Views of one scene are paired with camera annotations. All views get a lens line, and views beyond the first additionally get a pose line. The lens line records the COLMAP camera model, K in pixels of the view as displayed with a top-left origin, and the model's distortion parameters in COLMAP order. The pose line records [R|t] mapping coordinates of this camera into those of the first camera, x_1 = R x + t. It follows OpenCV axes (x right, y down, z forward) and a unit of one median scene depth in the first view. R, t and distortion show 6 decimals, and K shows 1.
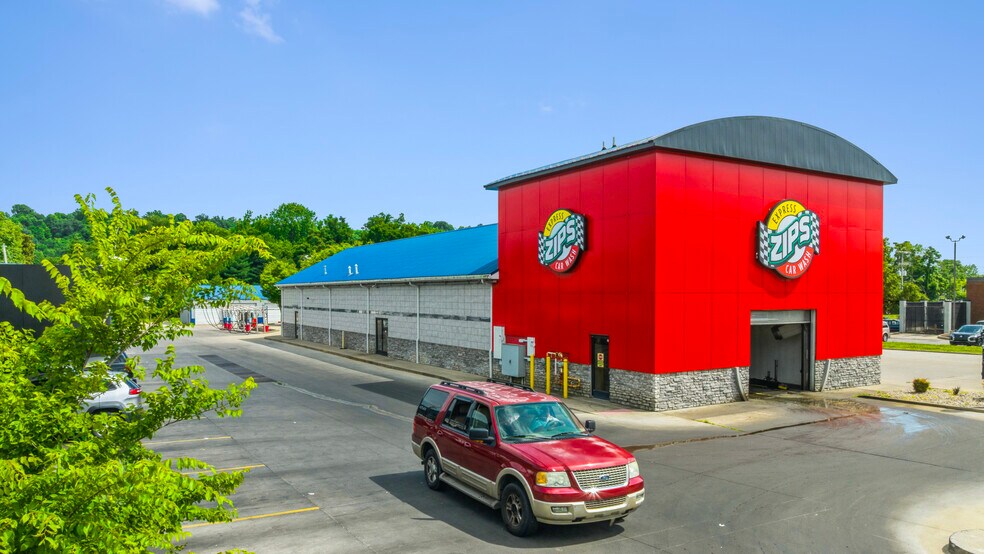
lens RADIAL K [[701.0, 0, 490.8], [0, 701.0, 309.9], [0, 0, 1]] dist [-0.027172, -0.002028]
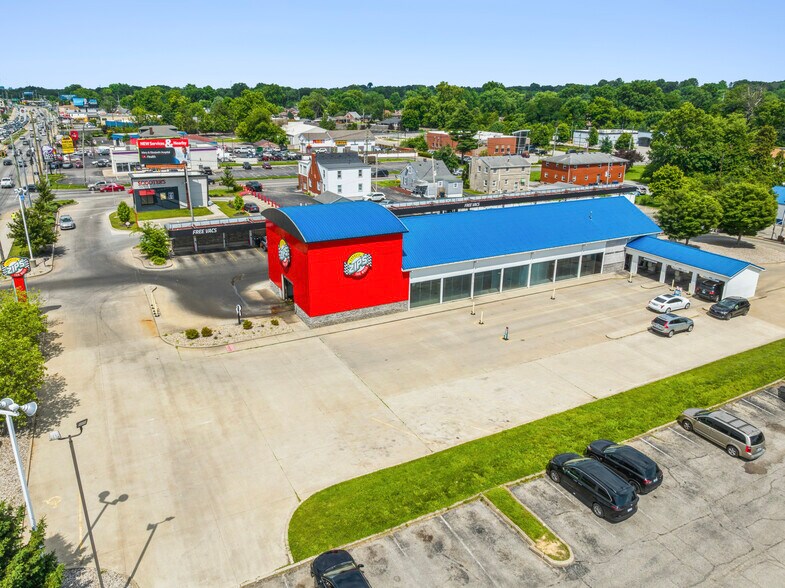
lens RADIAL K [[557.9, 0, 392.5], [0, 557.9, 294.0], [0, 0, 1]] dist [-0.035585, 0.000632]
pose [[-0.045487, 0.341788, -0.938676, 2.343344], [-0.035552, 0.938499, 0.343446, -0.667389], [0.998332, 0.048994, -0.030538, 1.400884]]
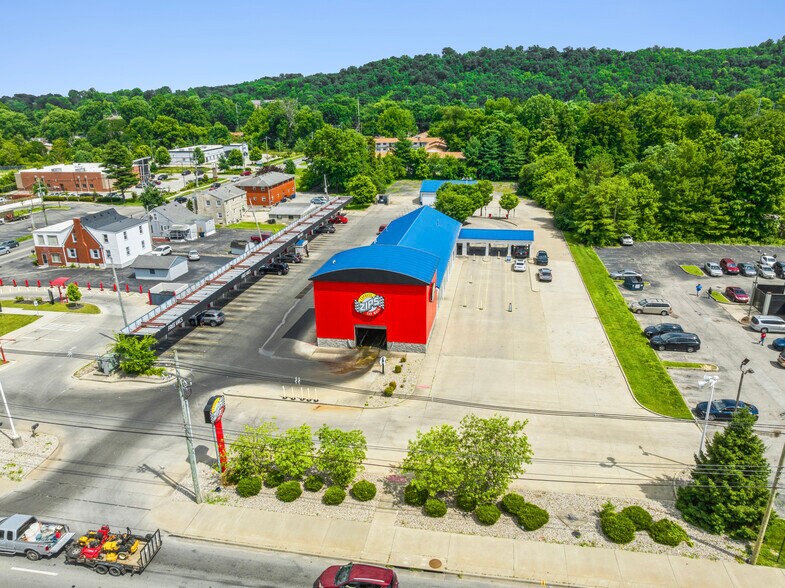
lens RADIAL K [[553.1, 0, 398.1], [0, 553.1, 291.7], [0, 0, 1]] dist [-0.030218, -0.000989]
pose [[0.755743, 0.211612, -0.619736, 1.902009], [-0.004961, 0.948175, 0.317709, -0.874295], [0.654850, -0.237032, 0.717627, -0.621098]]
